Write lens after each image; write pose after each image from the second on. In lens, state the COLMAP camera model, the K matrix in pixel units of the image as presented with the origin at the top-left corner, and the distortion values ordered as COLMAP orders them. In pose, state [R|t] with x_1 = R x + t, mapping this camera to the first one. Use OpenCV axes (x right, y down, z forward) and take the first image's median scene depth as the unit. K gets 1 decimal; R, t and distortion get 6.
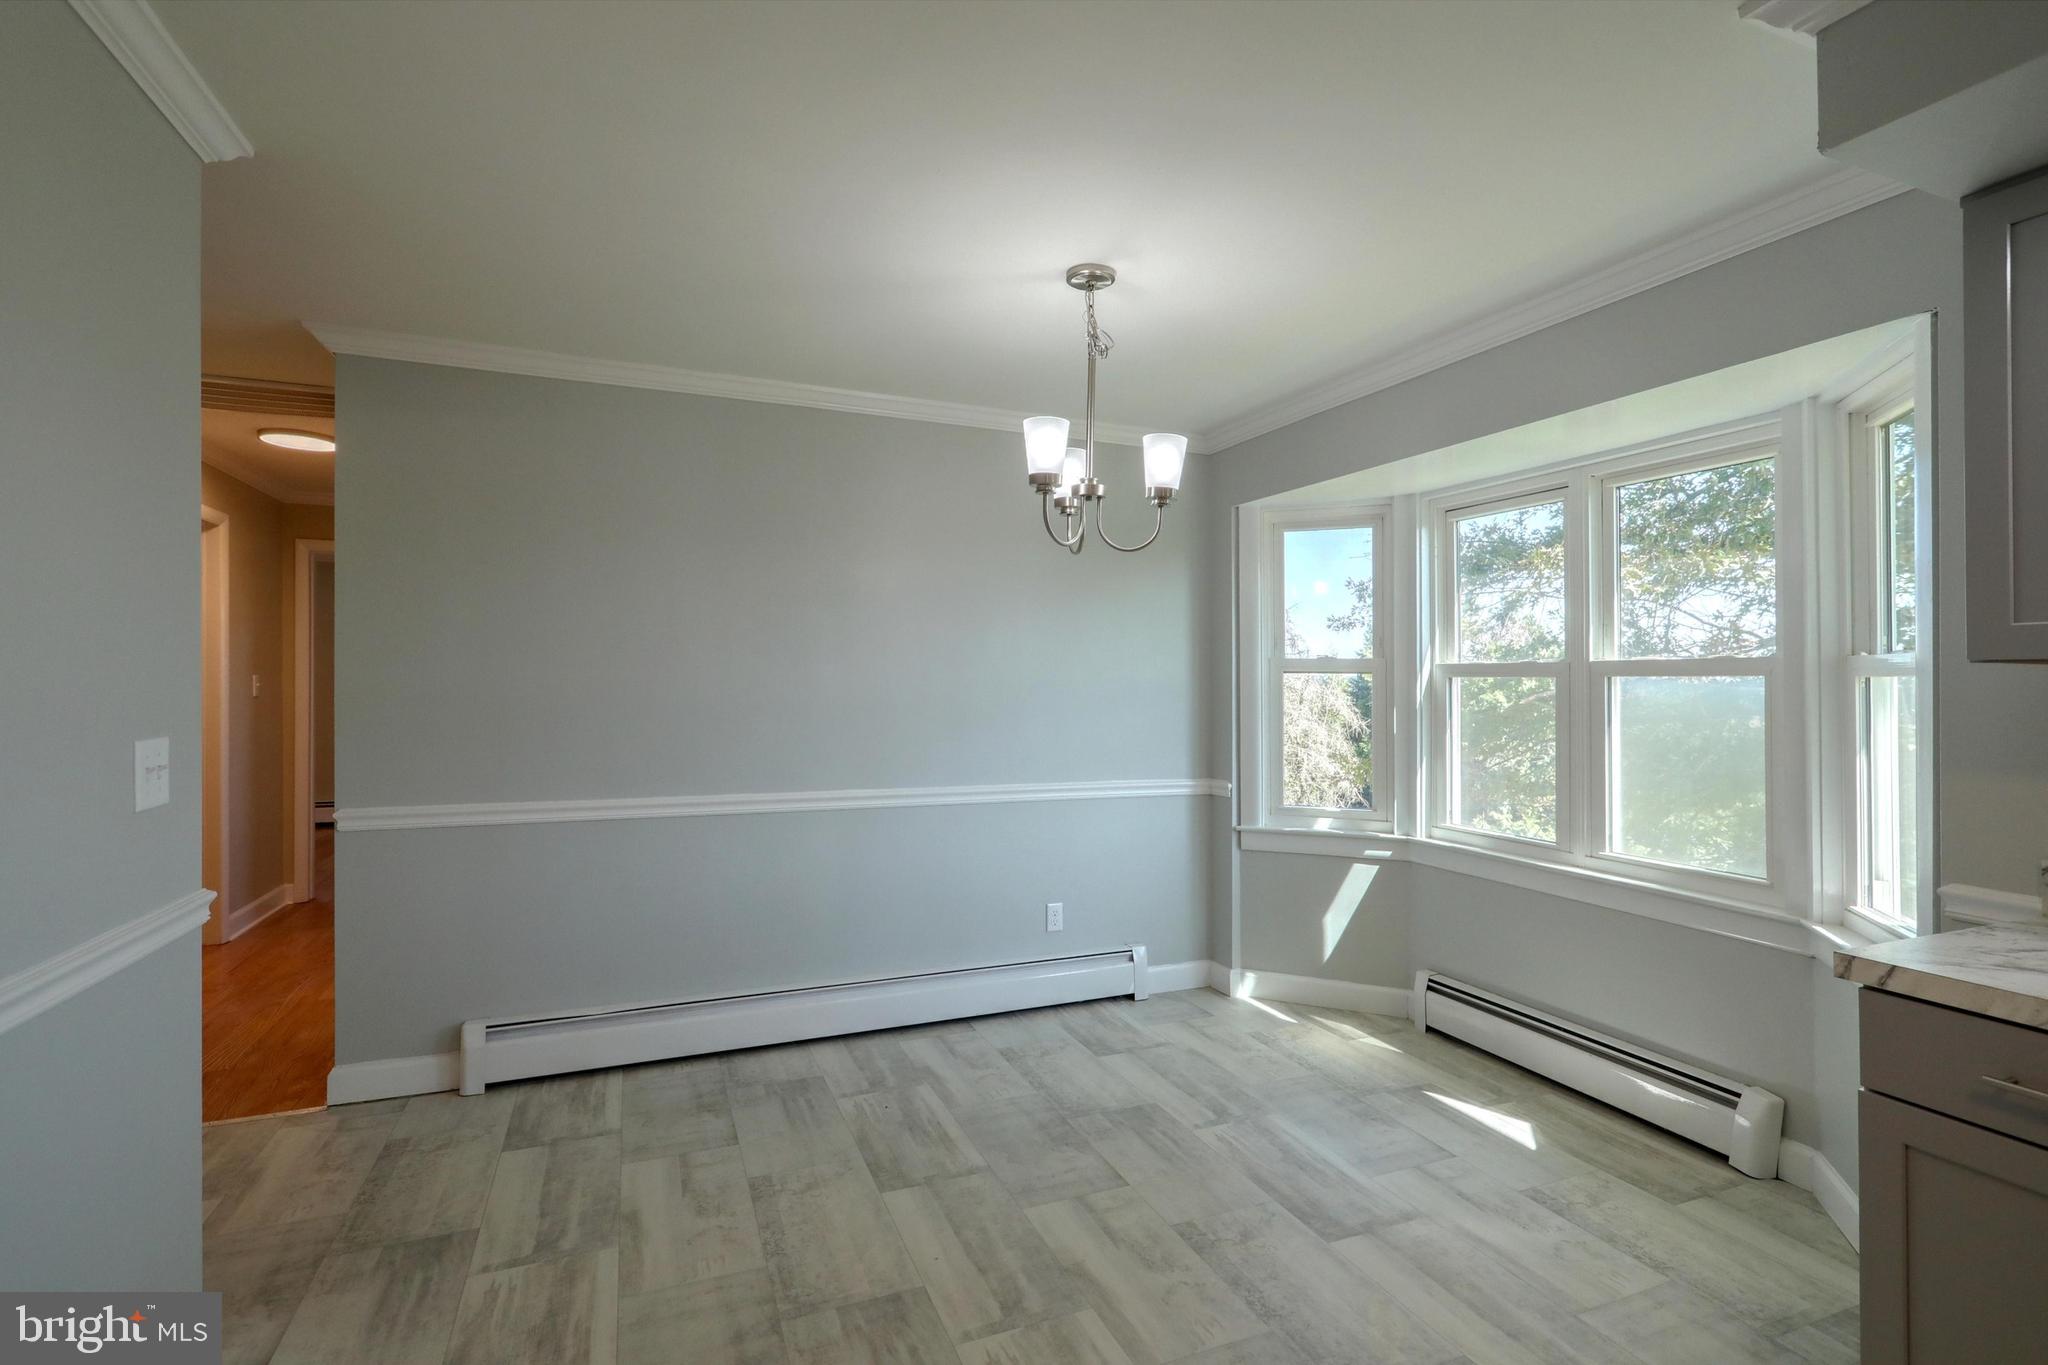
lens RADIAL K [[955.9, 0, 1021.8], [0, 955.9, 677.0], [0, 0, 1]] dist [0.005720, 0.000652]
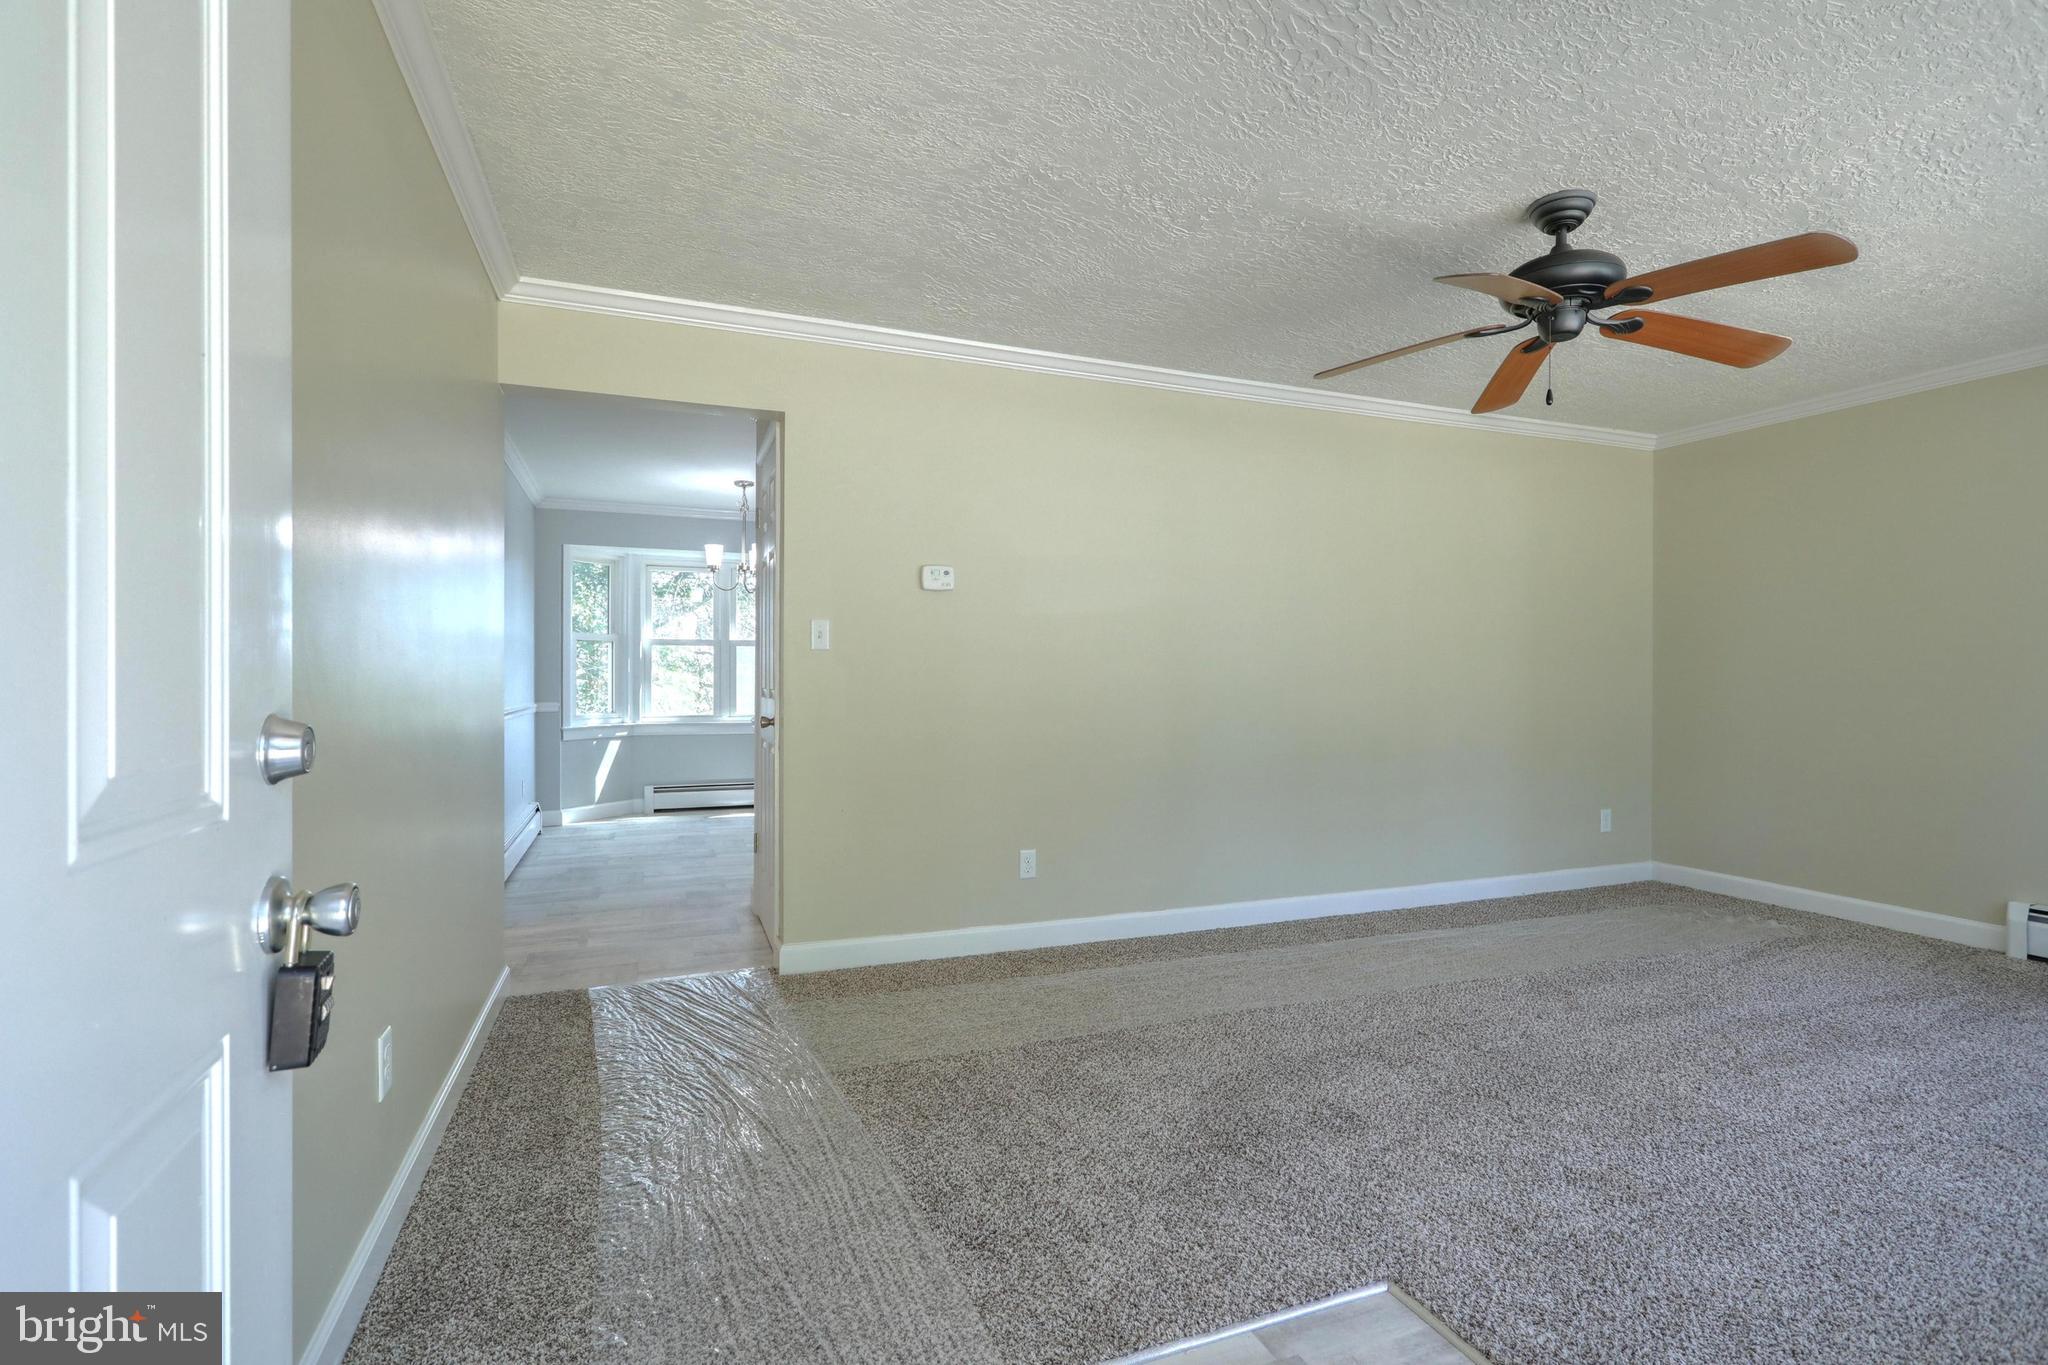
lens RADIAL K [[955.9, 0, 1020.0], [0, 955.9, 668.9], [0, 0, 1]] dist [0.005720, 0.000652]
pose [[0.026447, -0.008281, 0.999616, -1.560318], [-0.000453, 0.999965, 0.008296, 0.034480], [-0.999650, -0.000672, 0.026443, 0.128717]]
